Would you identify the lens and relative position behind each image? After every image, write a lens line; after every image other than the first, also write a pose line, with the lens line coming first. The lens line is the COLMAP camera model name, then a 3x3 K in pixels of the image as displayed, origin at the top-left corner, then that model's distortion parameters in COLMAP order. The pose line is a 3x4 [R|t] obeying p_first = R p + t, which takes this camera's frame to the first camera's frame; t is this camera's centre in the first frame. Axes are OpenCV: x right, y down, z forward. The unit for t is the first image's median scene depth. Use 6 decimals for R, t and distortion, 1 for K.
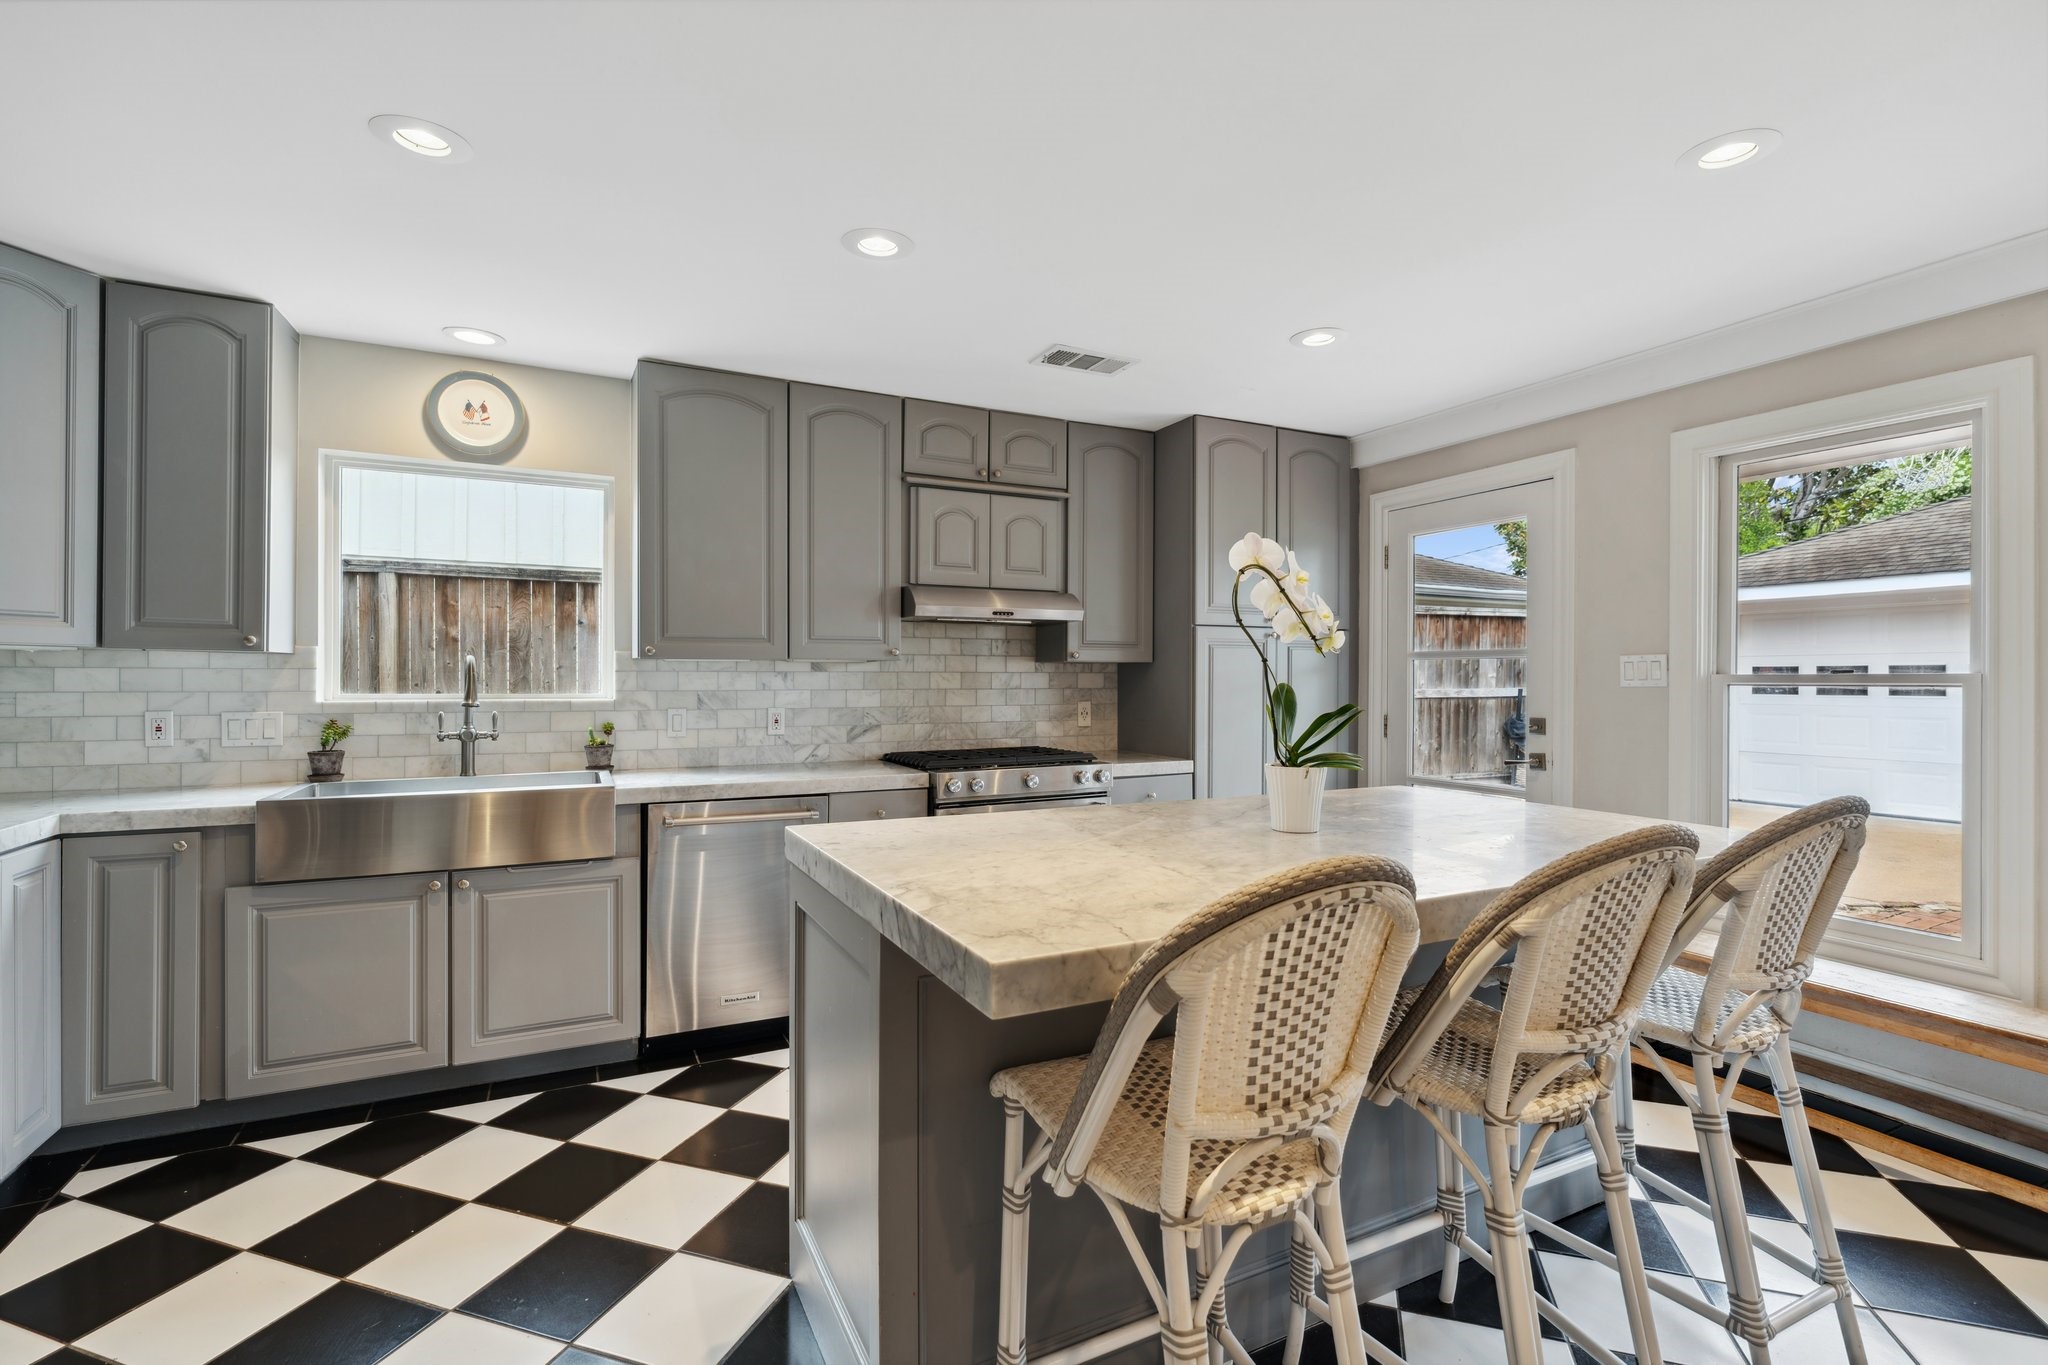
lens RADIAL K [[927.3, 0, 1024.5], [0, 927.3, 678.7], [0, 0, 1]] dist [-0.010209, 0.001129]
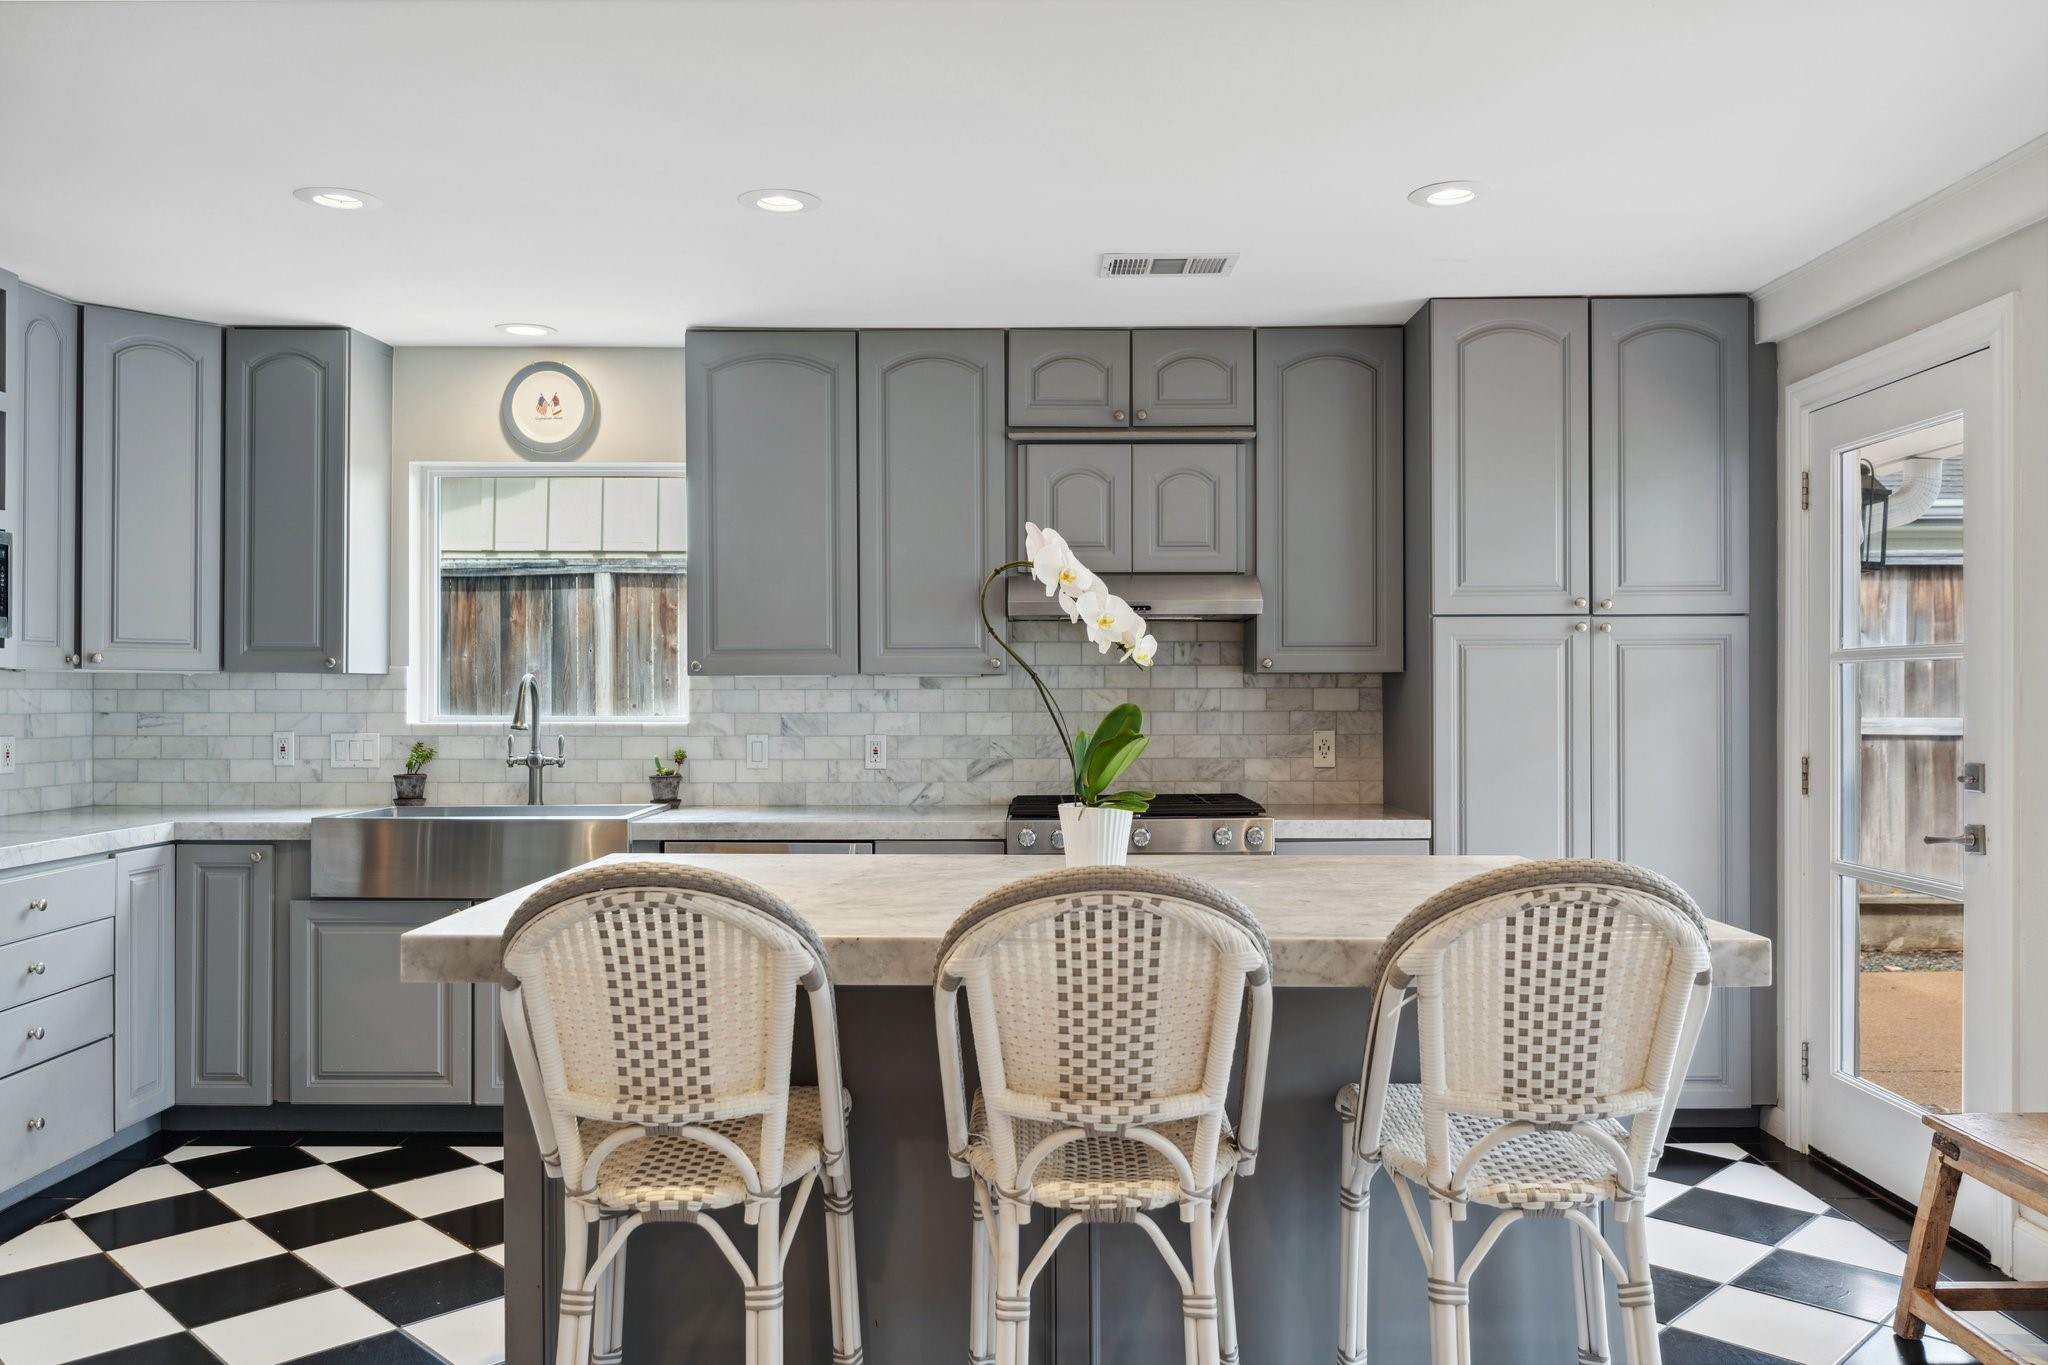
lens RADIAL K [[1543.6, 0, 1023.8], [0, 1543.6, 682.8], [0, 0, 1]] dist [-0.006006, -0.015773]
pose [[0.889858, -0.006874, -0.456186, 0.506279], [0.003109, 0.999955, -0.009003, -0.000908], [0.456227, 0.006593, 0.889839, -0.134194]]
